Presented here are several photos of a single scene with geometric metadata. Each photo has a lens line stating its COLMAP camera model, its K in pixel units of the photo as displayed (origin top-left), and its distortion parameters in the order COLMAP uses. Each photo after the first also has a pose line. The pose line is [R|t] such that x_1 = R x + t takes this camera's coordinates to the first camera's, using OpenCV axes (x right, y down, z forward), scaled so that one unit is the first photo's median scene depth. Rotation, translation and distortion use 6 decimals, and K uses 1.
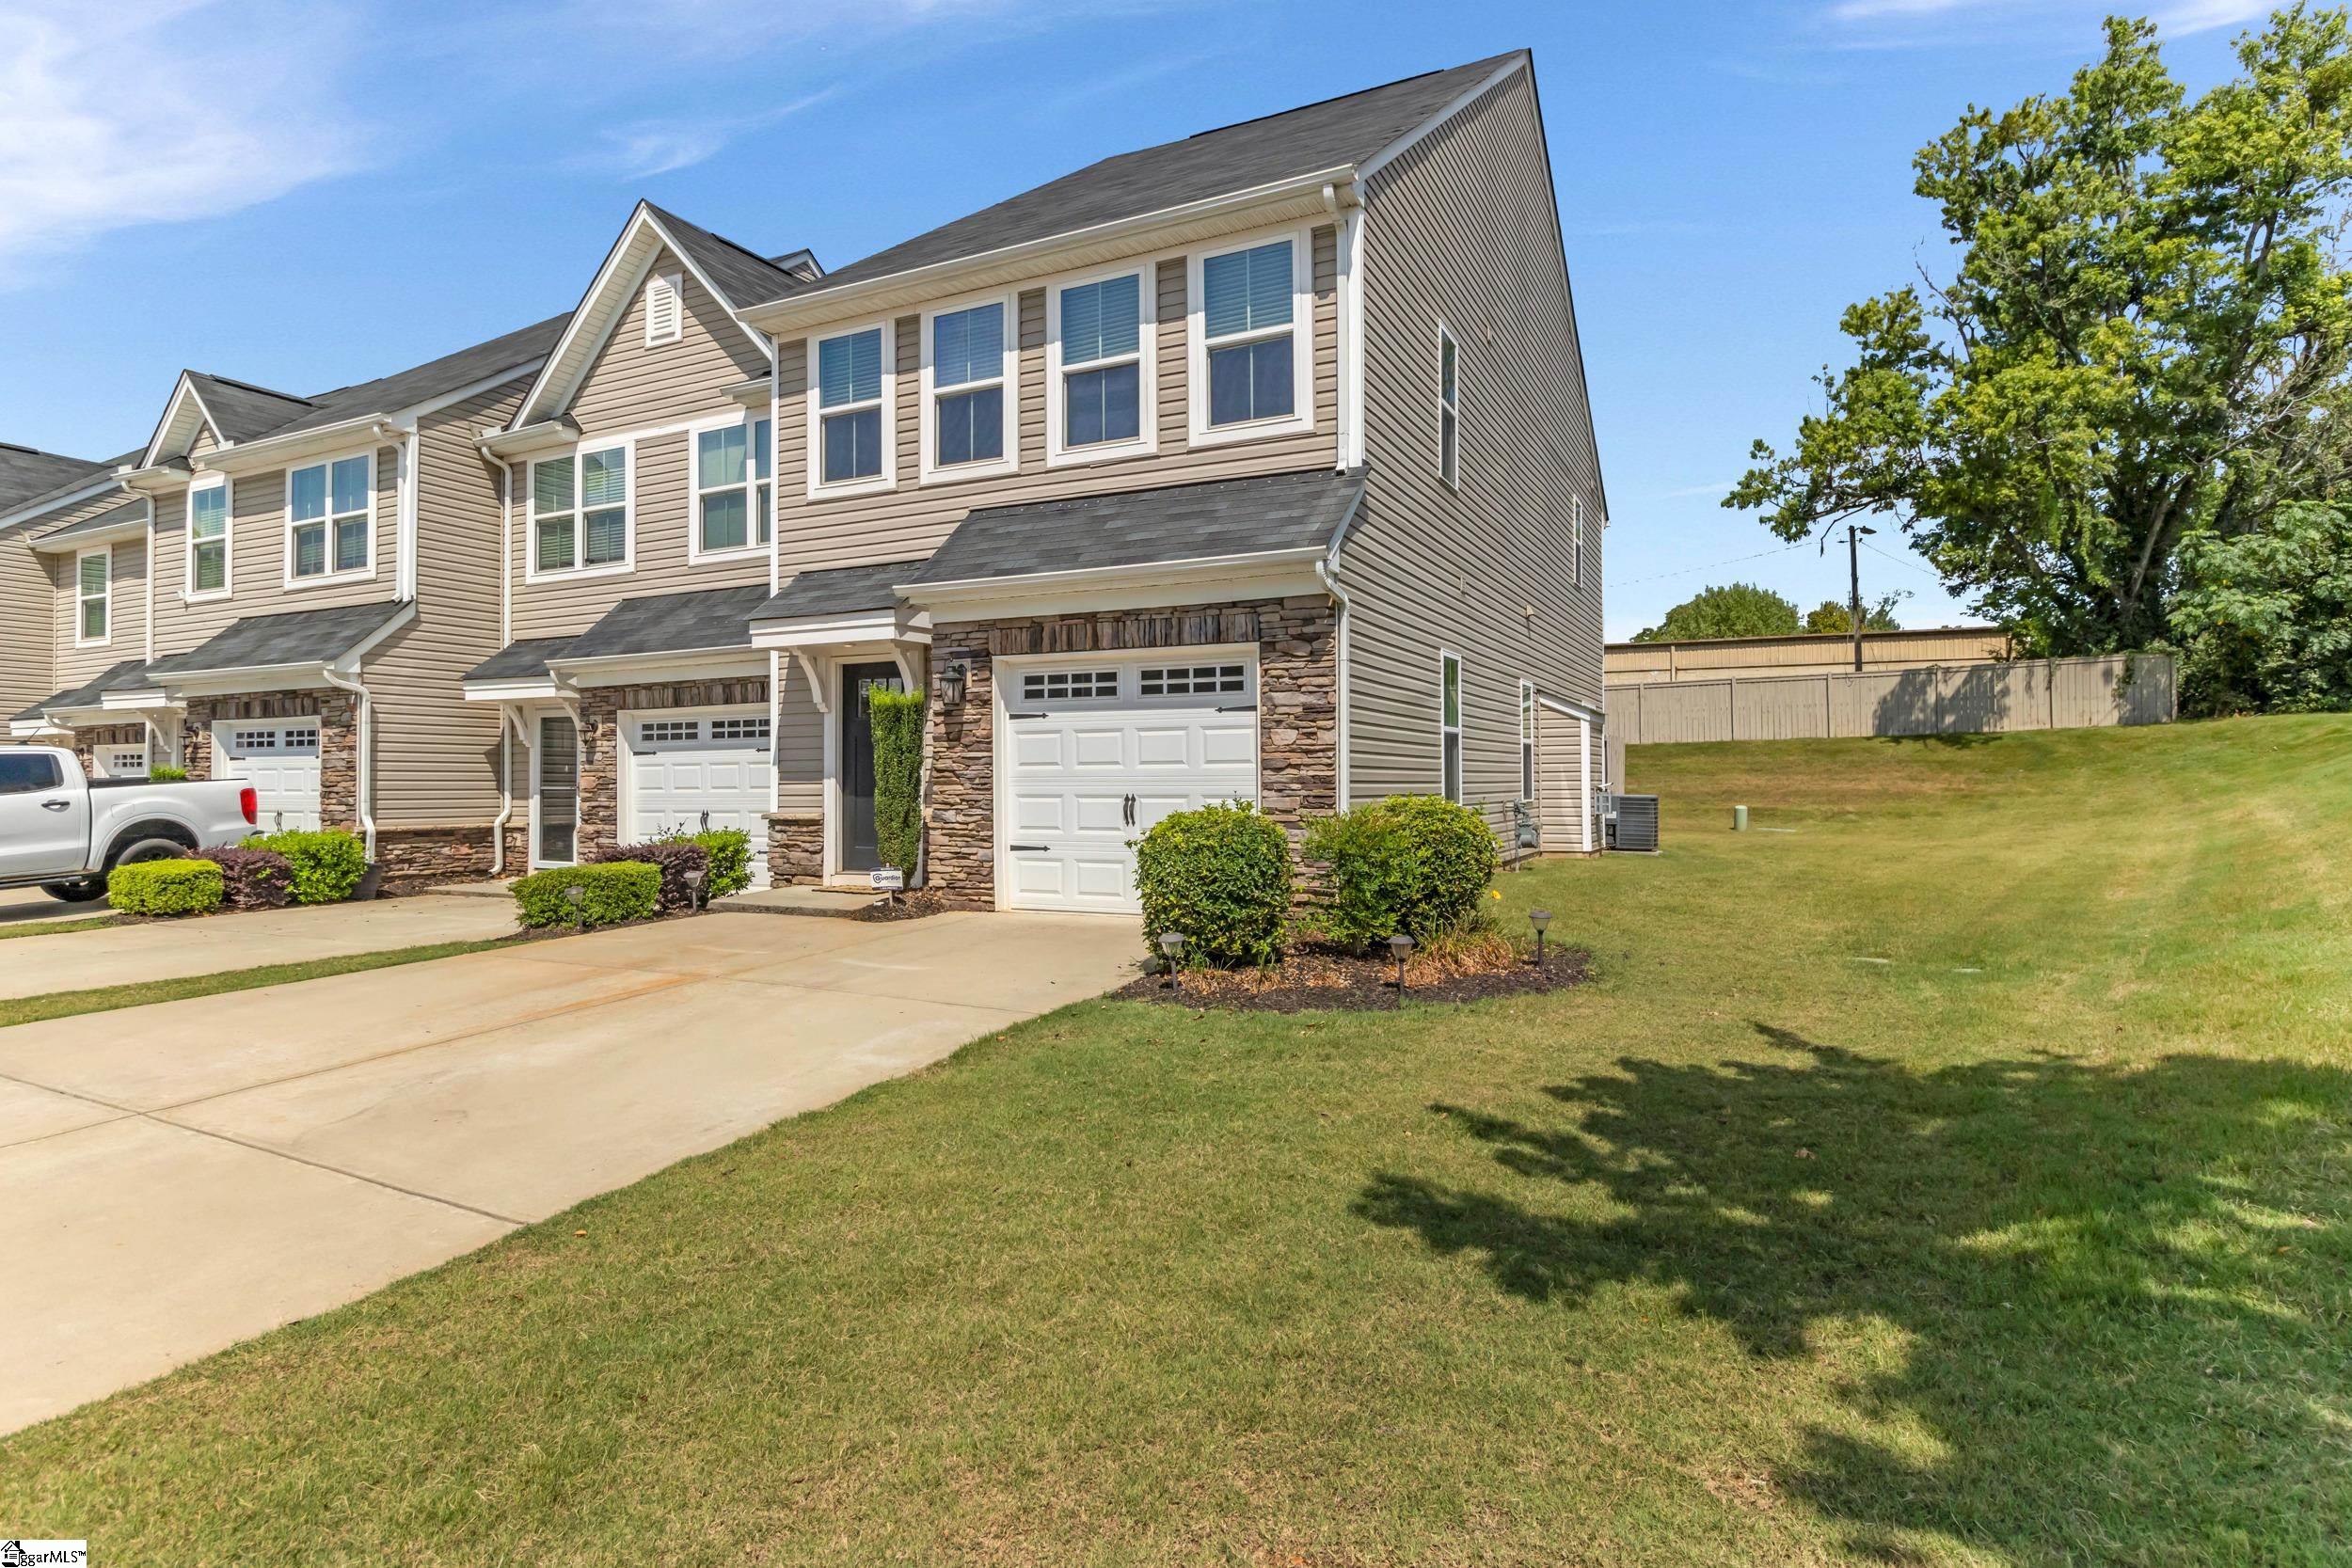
lens RADIAL K [[1275.7, 0, 1146.2], [0, 1275.7, 737.0], [0, 0, 1]] dist [0.000793, 0.000457]
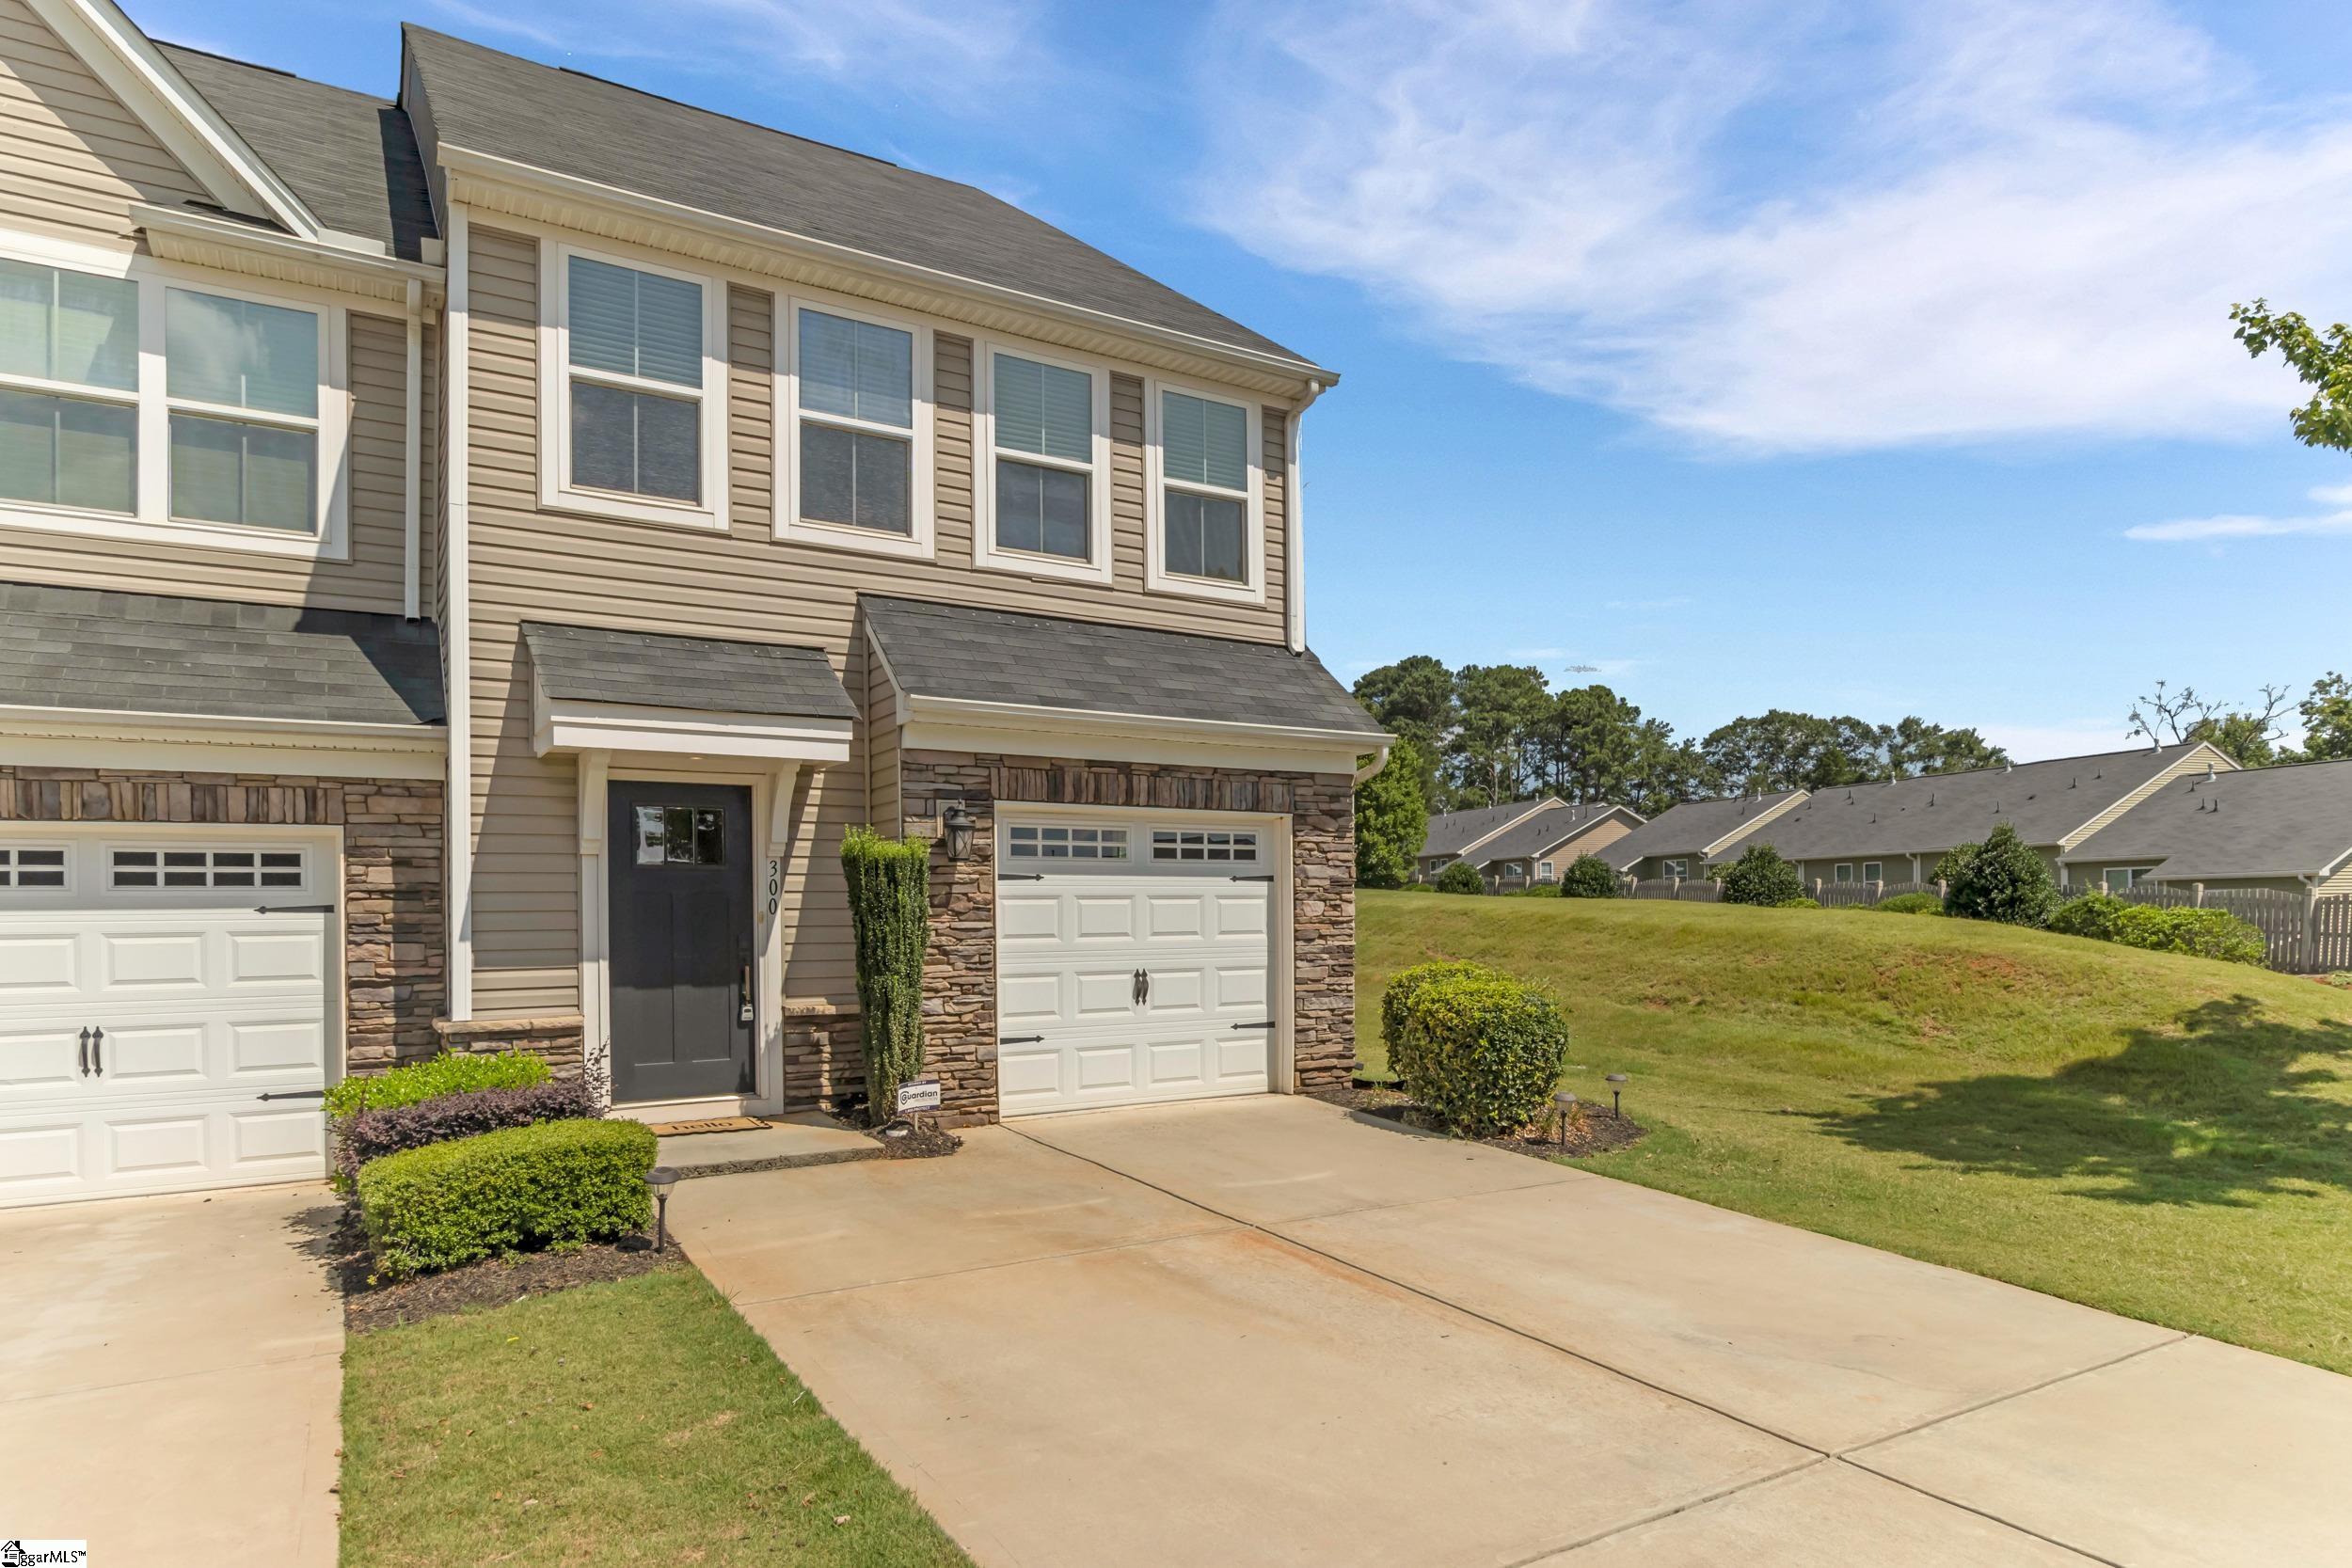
lens RADIAL K [[1387.4, 0, 1215.8], [0, 1387.4, 923.6], [0, 0, 1]] dist [-0.018815, -0.002555]
pose [[0.493050, -0.000139, 0.870001, -0.807379], [-0.018744, 0.999766, 0.010782, 0.001206], [-0.869799, -0.021623, 0.492932, 0.463244]]
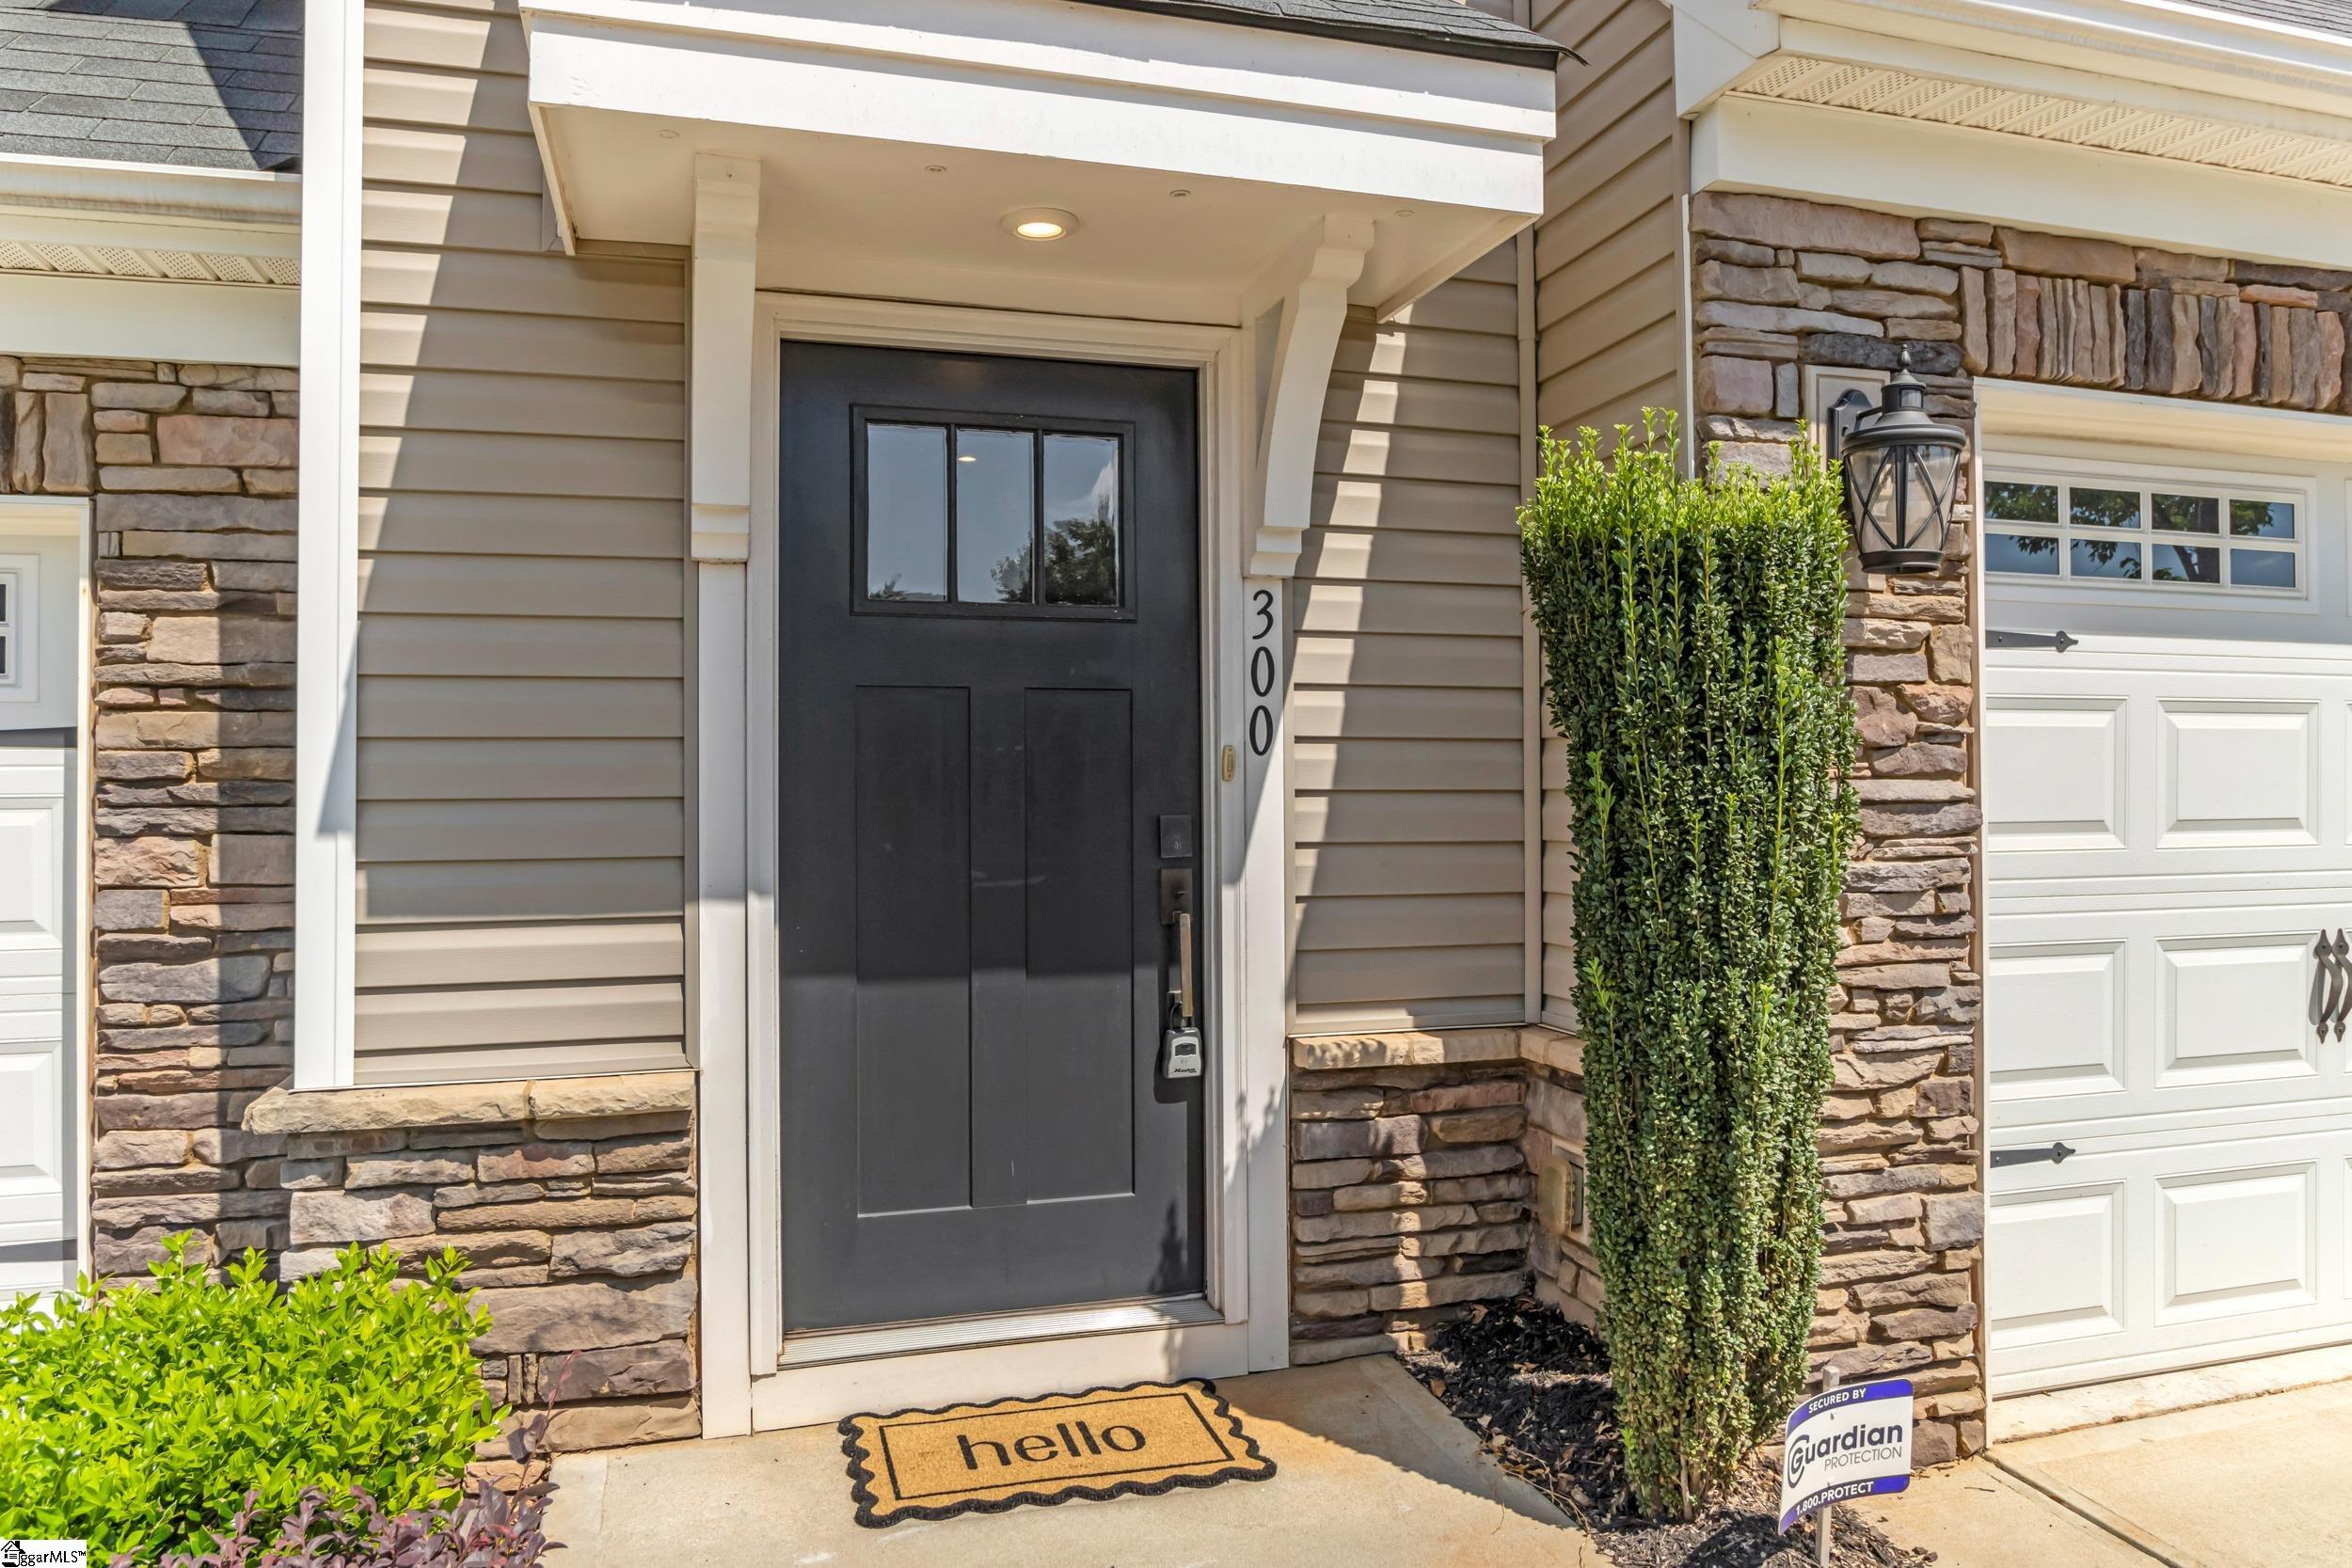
lens RADIAL K [[1581.5, 0, 1189.2], [0, 1581.5, 782.3], [0, 0, 1]] dist [-0.024786, -0.000940]
pose [[0.711568, 0.011268, 0.702527, -0.434005], [-0.019862, 0.999794, 0.004082, 0.014159], [-0.702336, -0.016859, 0.711646, 0.904196]]
